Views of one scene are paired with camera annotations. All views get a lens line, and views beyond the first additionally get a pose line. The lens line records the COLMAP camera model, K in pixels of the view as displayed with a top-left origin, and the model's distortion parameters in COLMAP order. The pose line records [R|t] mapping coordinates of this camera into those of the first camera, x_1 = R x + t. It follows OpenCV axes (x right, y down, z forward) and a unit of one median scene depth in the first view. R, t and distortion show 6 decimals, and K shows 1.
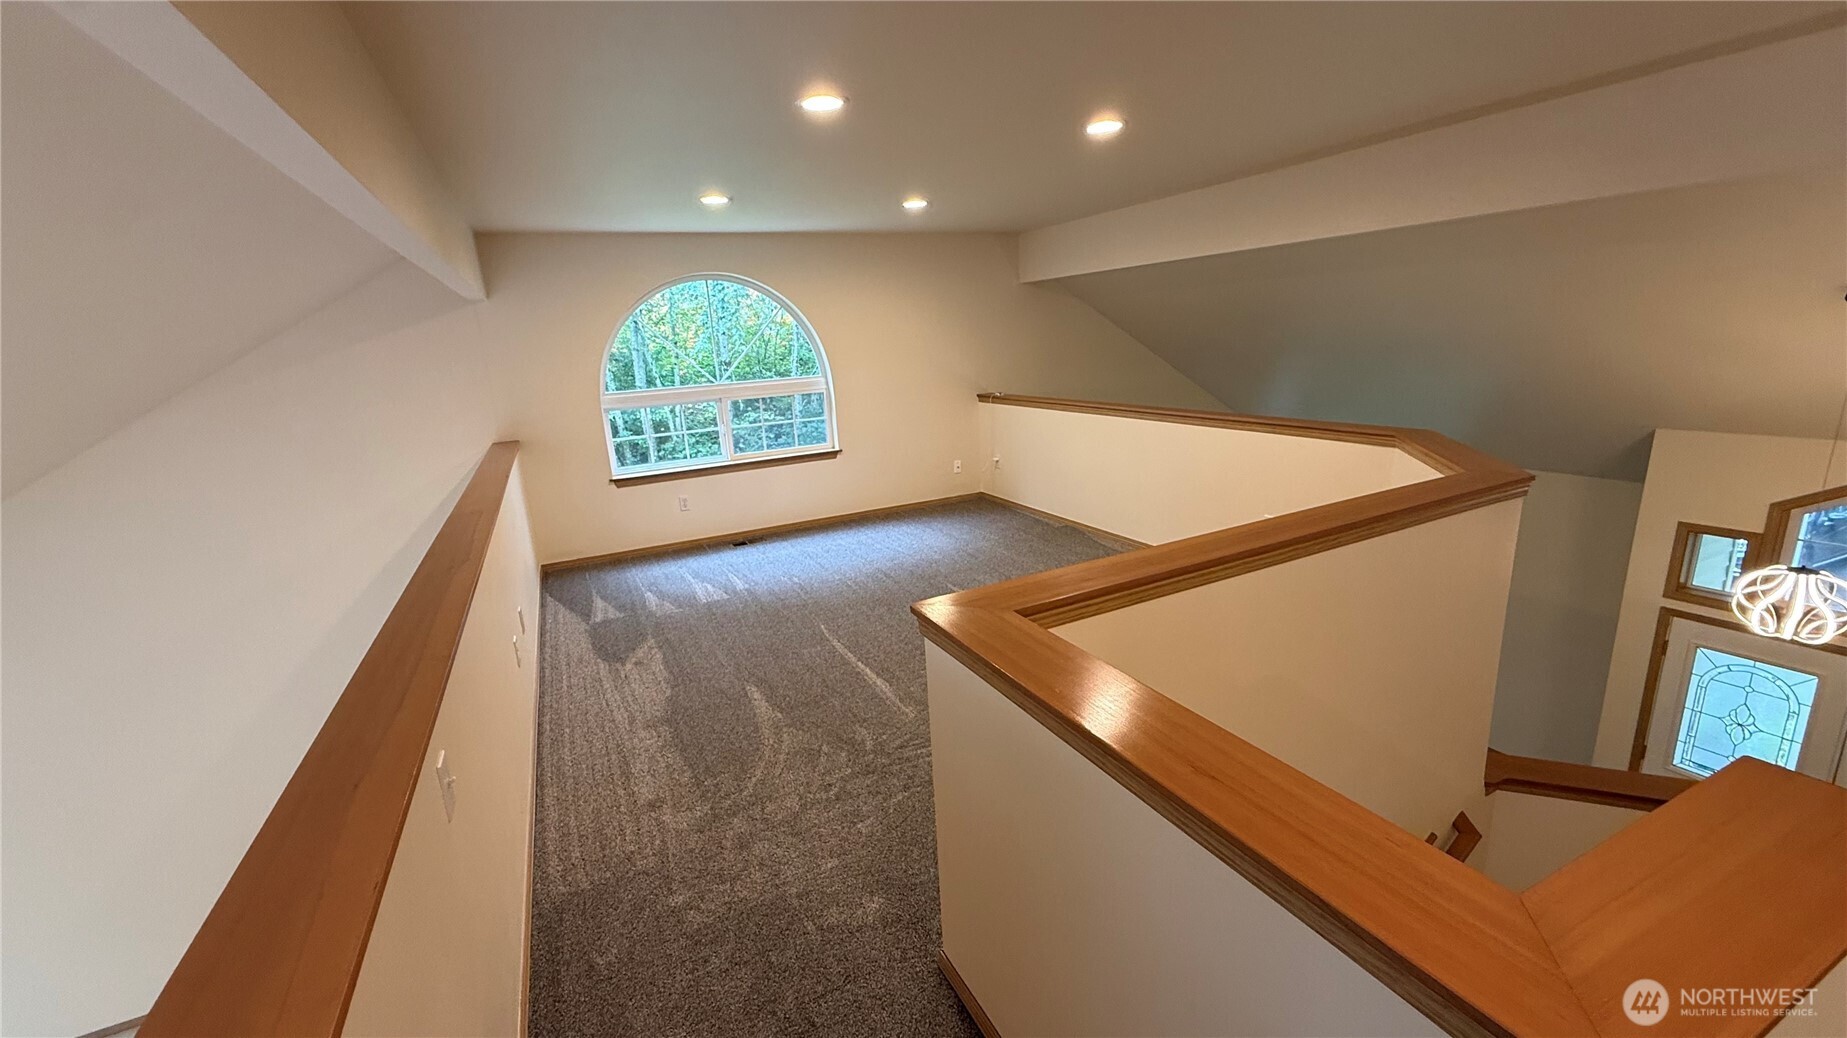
lens RADIAL K [[740.0, 0, 922.2], [0, 740.0, 521.2], [0, 0, 1]] dist [0.000733, 0.000545]
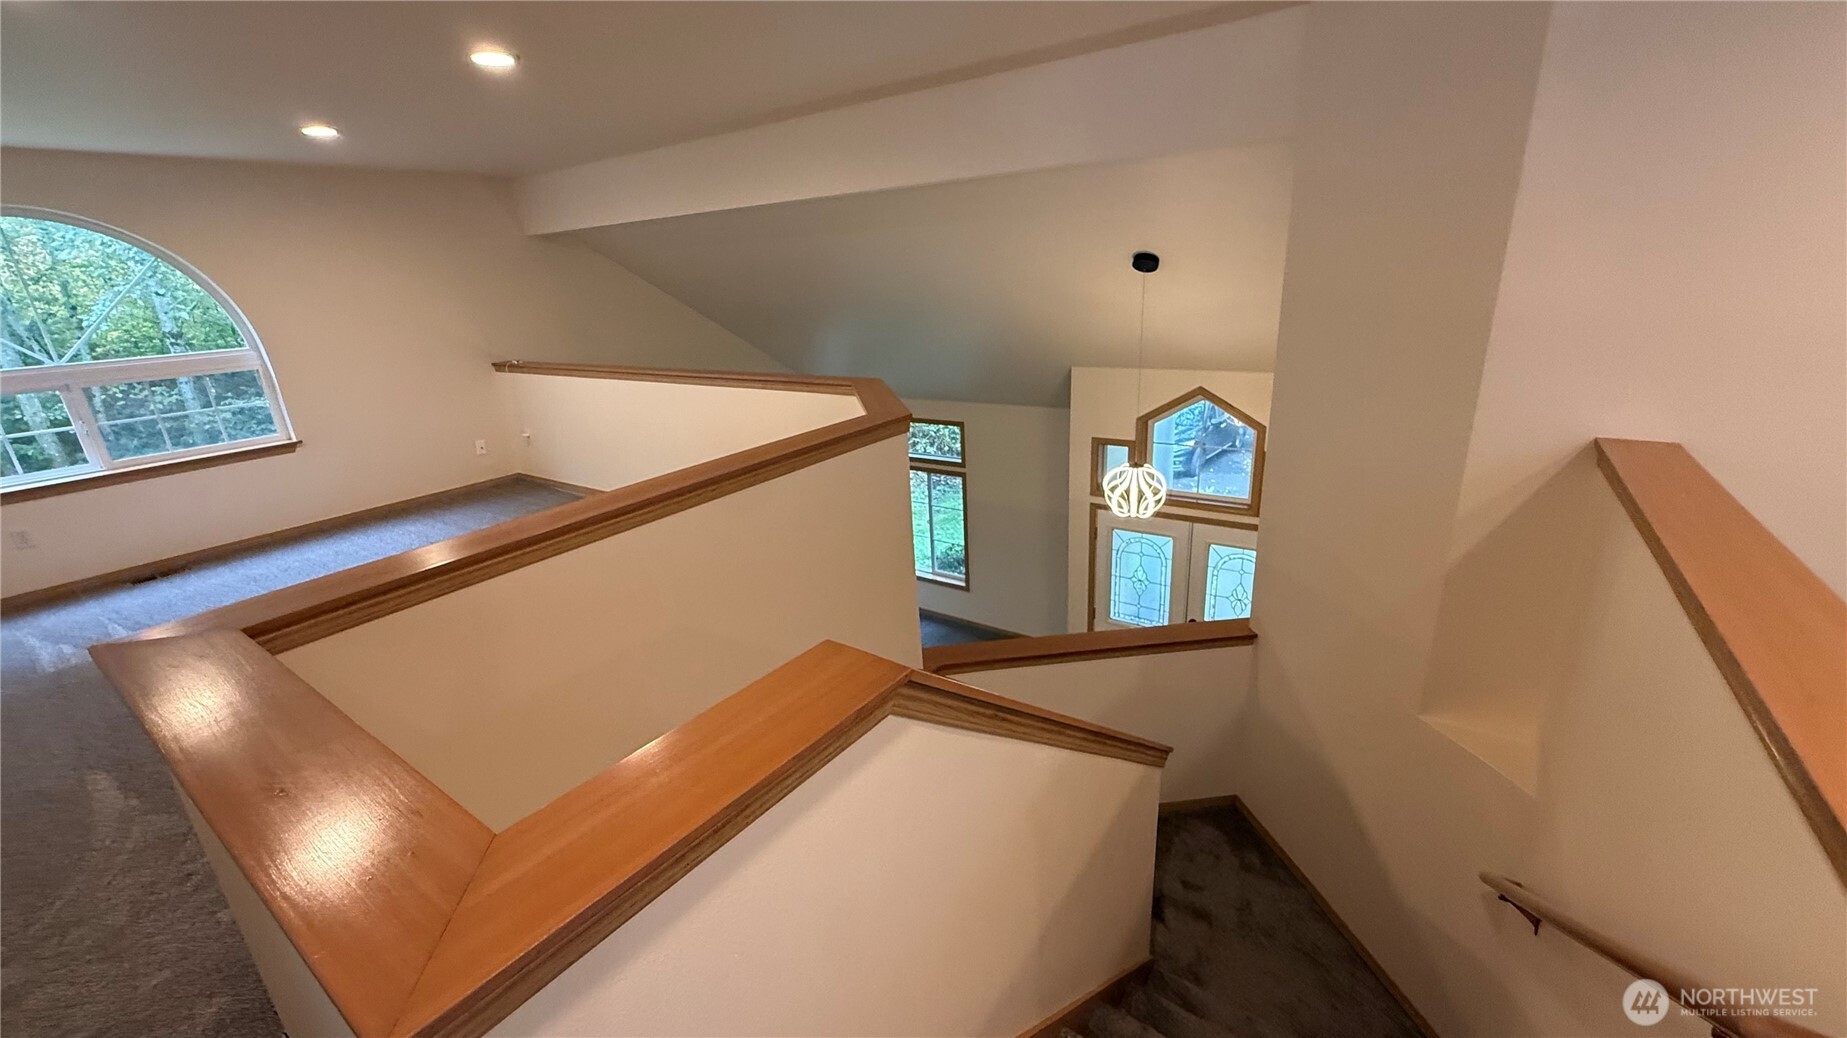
lens RADIAL K [[740.0, 0, 922.9], [0, 740.0, 520.4], [0, 0, 1]] dist [0.000733, 0.000545]
pose [[0.879645, -0.142640, 0.453739, 0.140760], [0.120129, 0.989671, 0.078229, 0.008634], [-0.460211, -0.014307, 0.887694, -0.029010]]
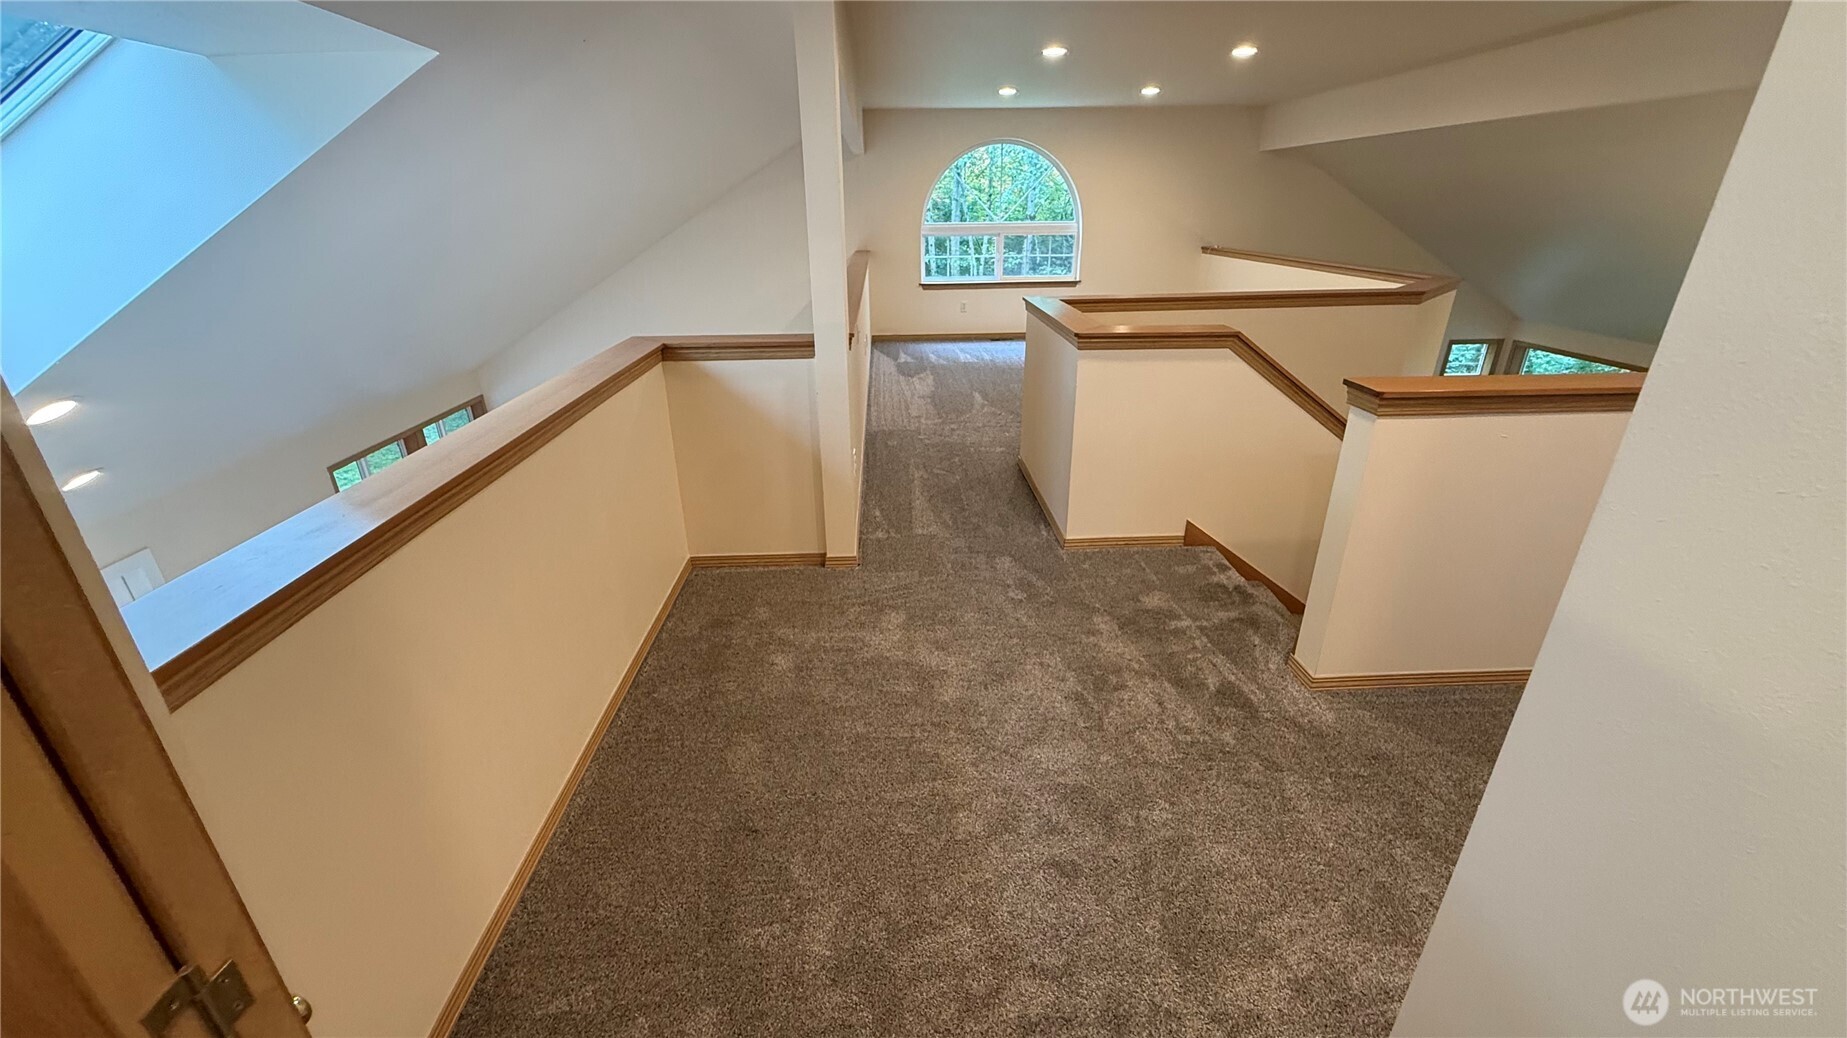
lens RADIAL K [[740.0, 0, 917.7], [0, 740.0, 520.5], [0, 0, 1]] dist [0.000733, 0.000545]
pose [[0.914869, 0.201456, -0.349900, 0.234053], [-0.139552, 0.970991, 0.194170, 0.139517], [0.378866, -0.128811, 0.916443, -0.523276]]
